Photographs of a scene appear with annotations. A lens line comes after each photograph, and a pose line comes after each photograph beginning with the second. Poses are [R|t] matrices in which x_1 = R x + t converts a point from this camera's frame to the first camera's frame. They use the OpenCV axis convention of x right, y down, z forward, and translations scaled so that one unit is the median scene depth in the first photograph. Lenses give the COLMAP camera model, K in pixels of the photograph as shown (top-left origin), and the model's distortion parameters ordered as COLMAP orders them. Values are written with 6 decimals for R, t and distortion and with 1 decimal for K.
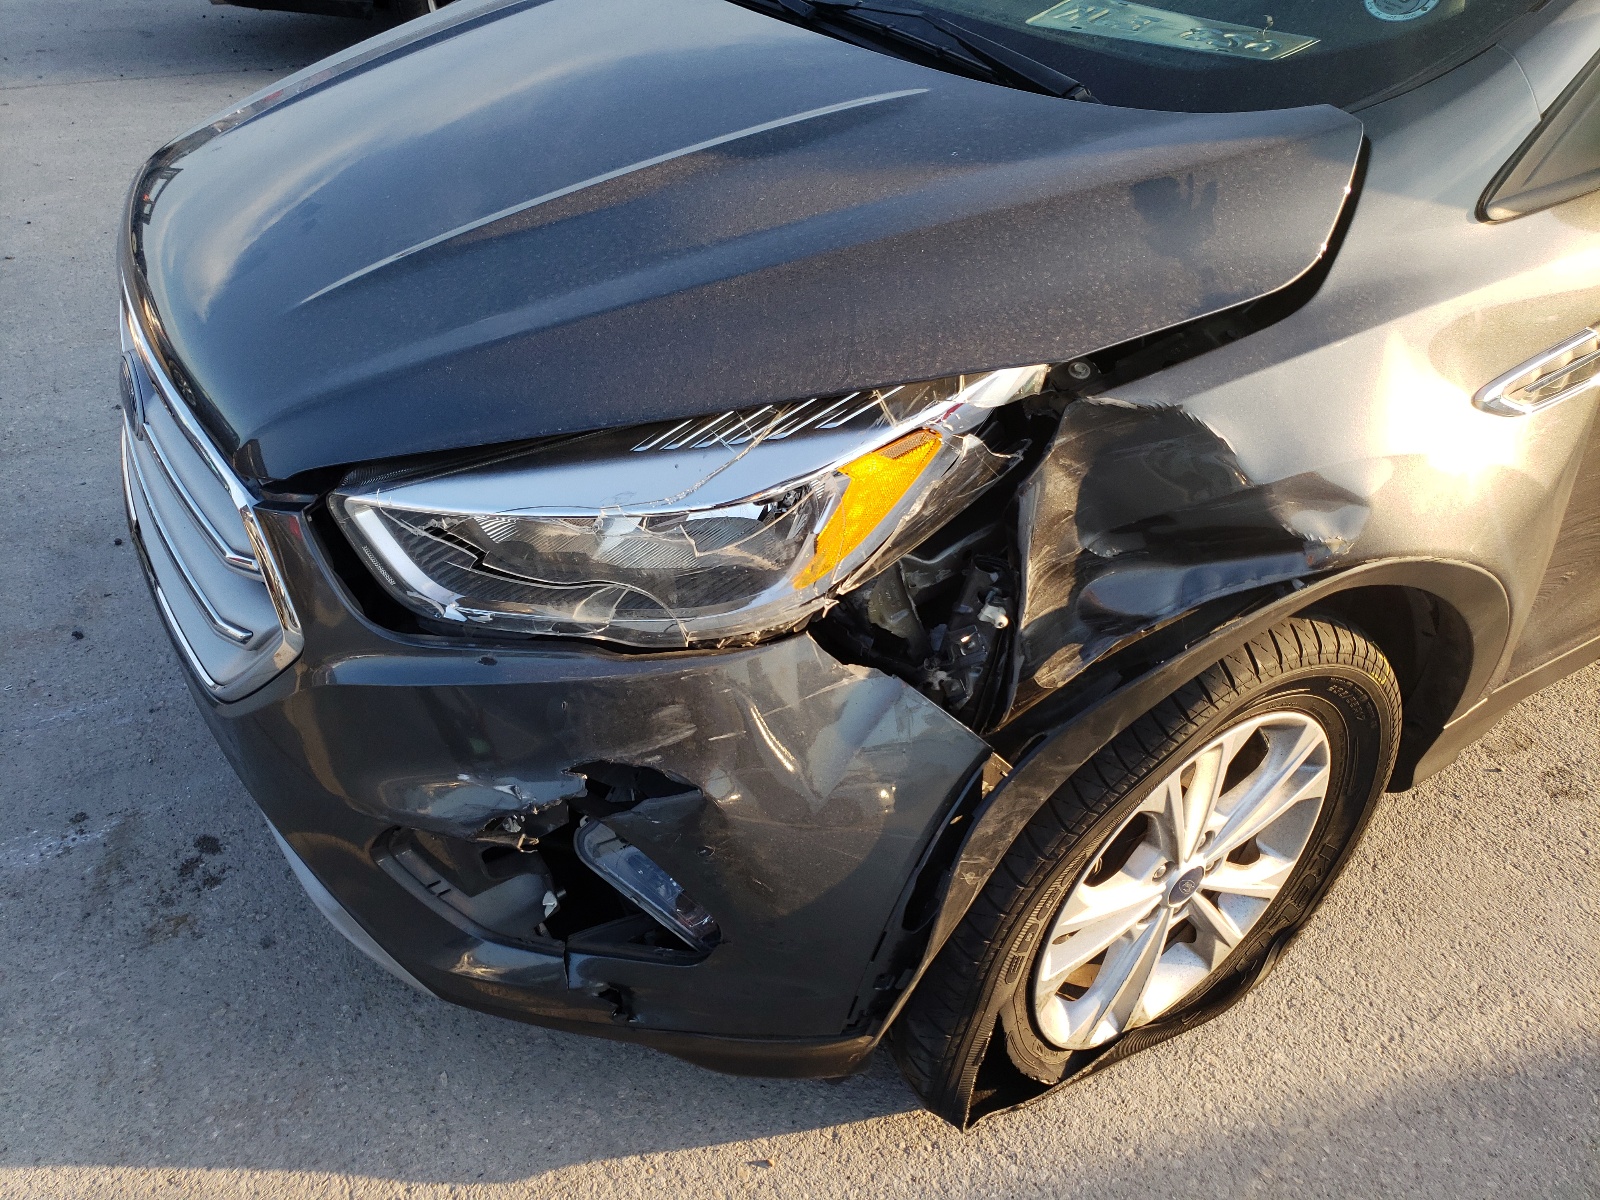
lens RADIAL K [[1208.8, 0, 801.9], [0, 1208.8, 633.6], [0, 0, 1]] dist [0.008291, -0.002677]
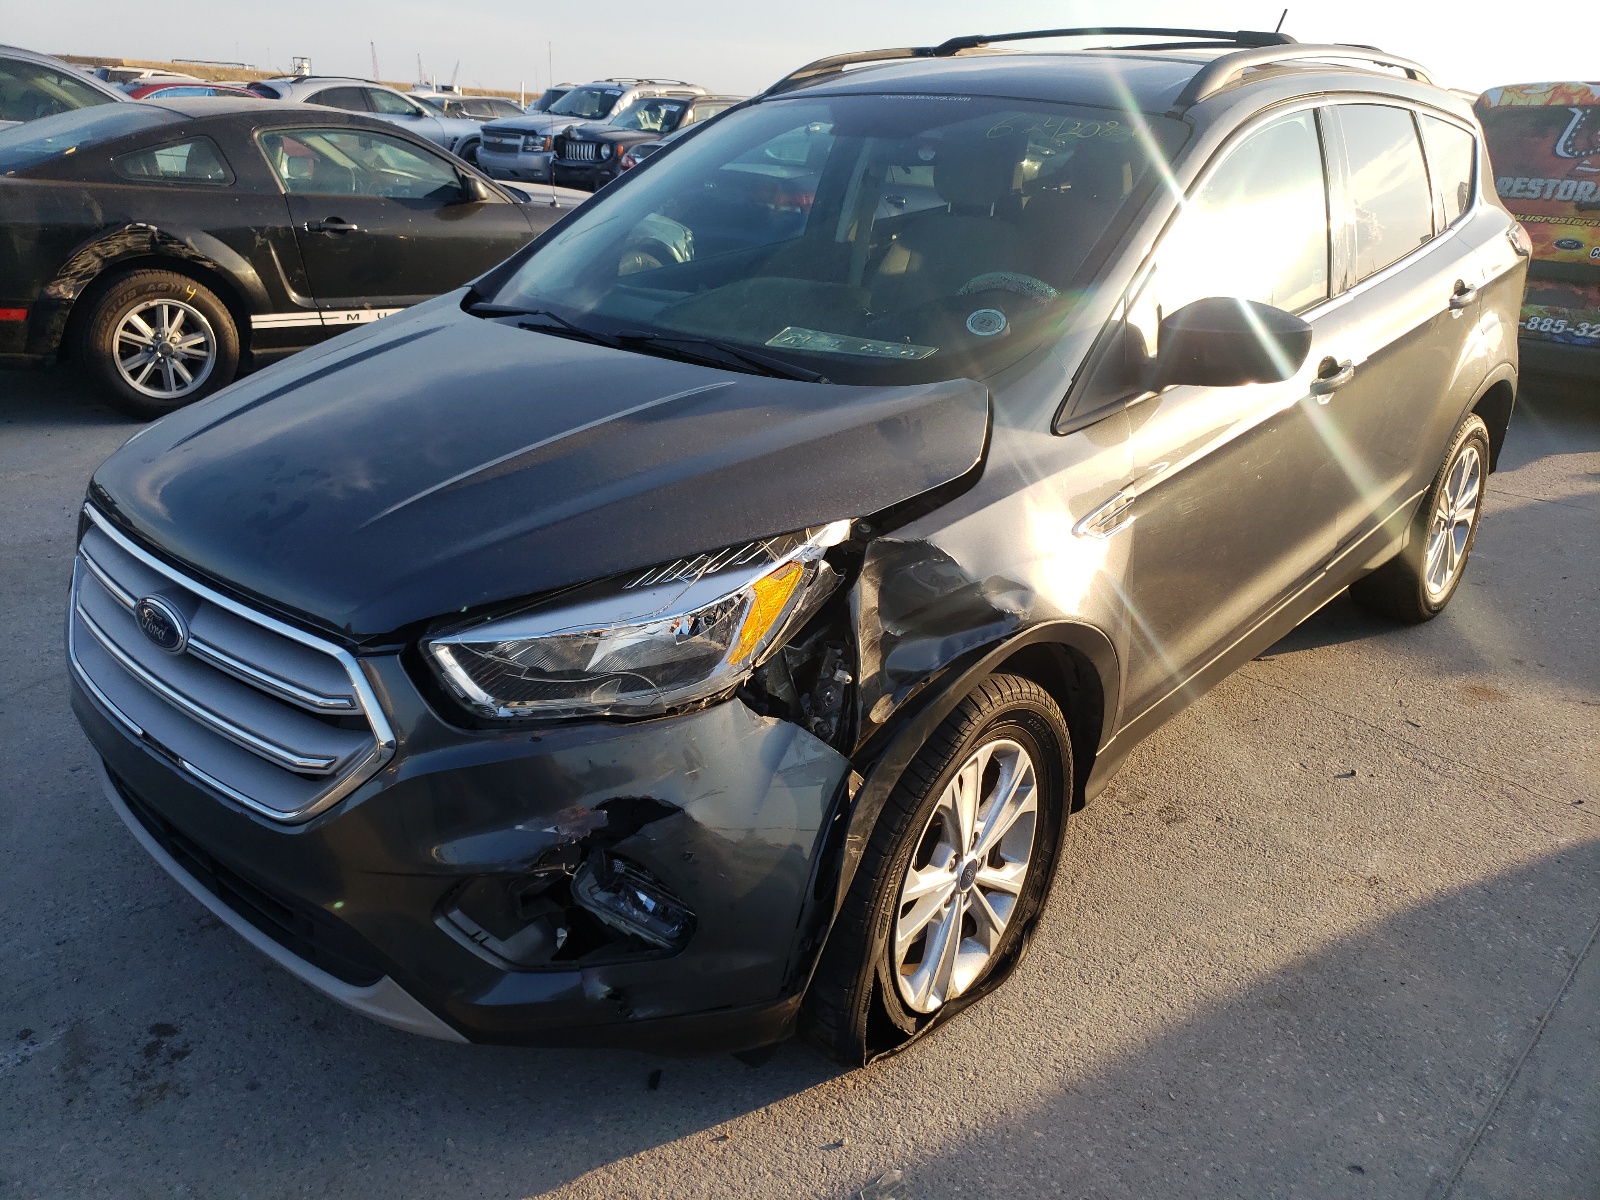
lens RADIAL K [[1208.8, 0, 801.9], [0, 1208.8, 633.6], [0, 0, 1]] dist [0.008291, -0.002677]
pose [[0.945435, -0.102363, 0.309314, -0.363476], [0.174597, 0.960717, -0.215728, 0.253662], [-0.275080, 0.257962, 0.926168, -0.462582]]
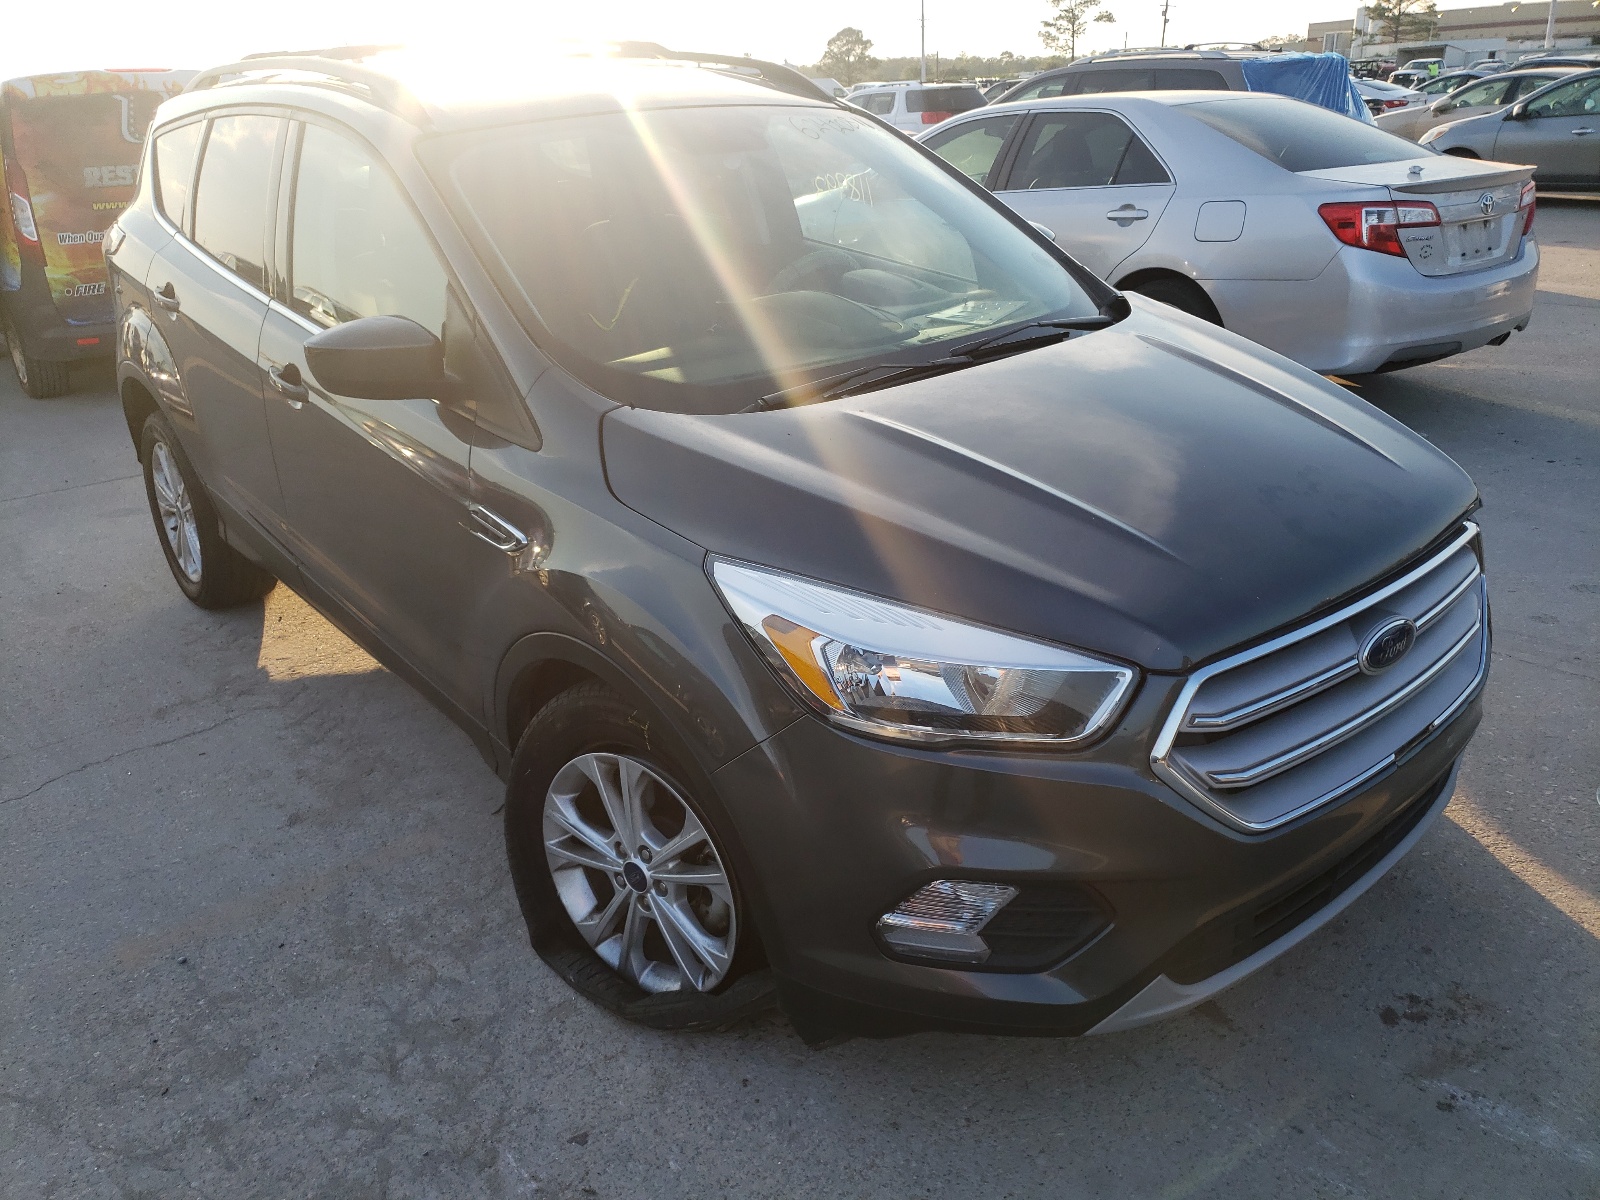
lens RADIAL K [[1190.1, 0, 795.1], [0, 1190.1, 649.9], [0, 0, 1]] dist [0.011183, 0.004045]
pose [[-0.167452, -0.420747, 0.891590, -1.974085], [0.631008, 0.649112, 0.424831, -1.433162], [-0.757488, 0.633739, 0.156800, 1.565768]]
